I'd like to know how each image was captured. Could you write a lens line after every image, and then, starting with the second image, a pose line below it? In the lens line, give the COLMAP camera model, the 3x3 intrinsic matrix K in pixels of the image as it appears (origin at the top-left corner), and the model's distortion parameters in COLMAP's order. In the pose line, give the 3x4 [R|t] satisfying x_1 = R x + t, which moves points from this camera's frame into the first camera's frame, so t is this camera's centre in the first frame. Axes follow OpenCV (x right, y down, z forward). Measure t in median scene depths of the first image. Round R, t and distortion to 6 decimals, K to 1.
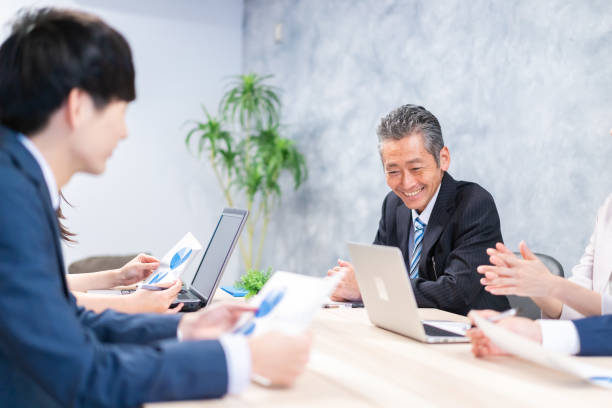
lens RADIAL K [[954.7, 0, 300.3], [0, 954.7, 209.9], [0, 0, 1]] dist [-0.019600, 0.000000]
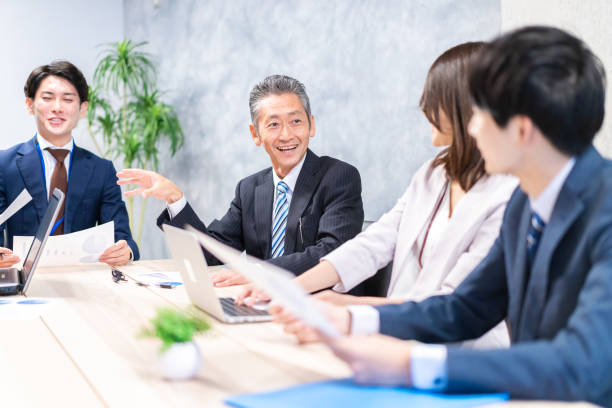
lens RADIAL K [[954.7, 0, 306.9], [0, 954.7, 200.2], [0, 0, 1]] dist [-0.019600, 0.000000]
pose [[0.997343, -0.030499, 0.066151, 0.080613], [0.027632, 0.998657, 0.043828, -0.017897], [-0.067399, -0.041884, 0.996847, -0.014899]]
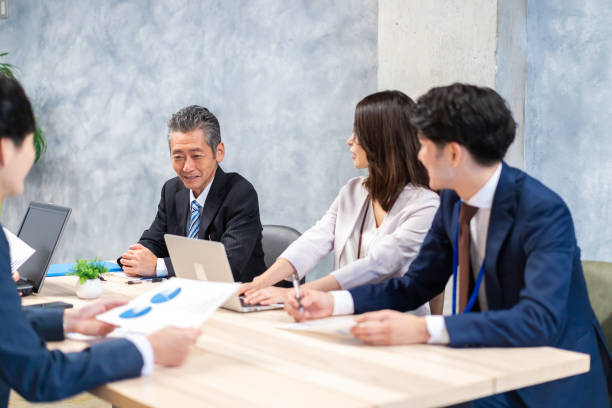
lens RADIAL K [[954.7, 0, 303.8], [0, 954.7, 206.1], [0, 0, 1]] dist [-0.019600, 0.000000]
pose [[0.934987, -0.036007, 0.352849, -0.119932], [0.013779, 0.997770, 0.065307, -0.044798], [-0.354413, -0.056199, 0.933399, -0.124392]]
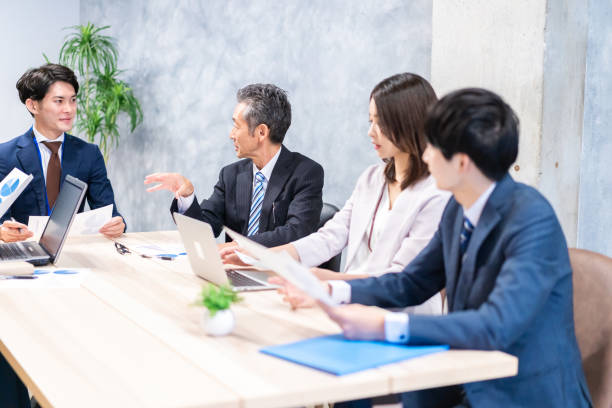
lens RADIAL K [[954.7, 0, 309.0], [0, 954.7, 207.9], [0, 0, 1]] dist [-0.019600, 0.000000]
pose [[0.986020, -0.021258, 0.165266, 0.015267], [0.003367, 0.994168, 0.107790, -0.061013], [-0.166594, -0.105727, 0.980341, -0.165468]]
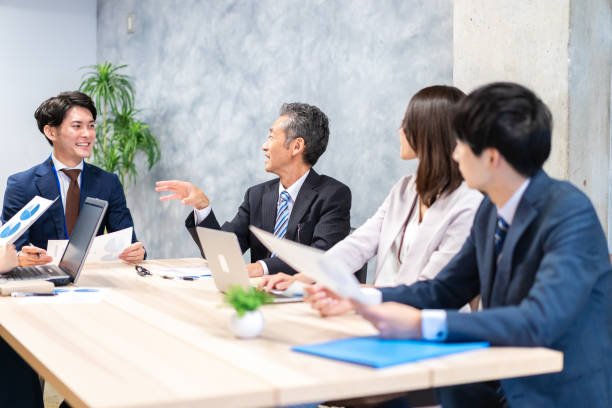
lens RADIAL K [[954.7, 0, 306.1], [0, 954.7, 206.8], [0, 0, 1]] dist [-0.019600, 0.000000]
pose [[0.988245, -0.025486, 0.150741, 0.007845], [0.019405, 0.998943, 0.041674, -0.023762], [-0.151644, -0.038259, 0.987694, -0.149950]]
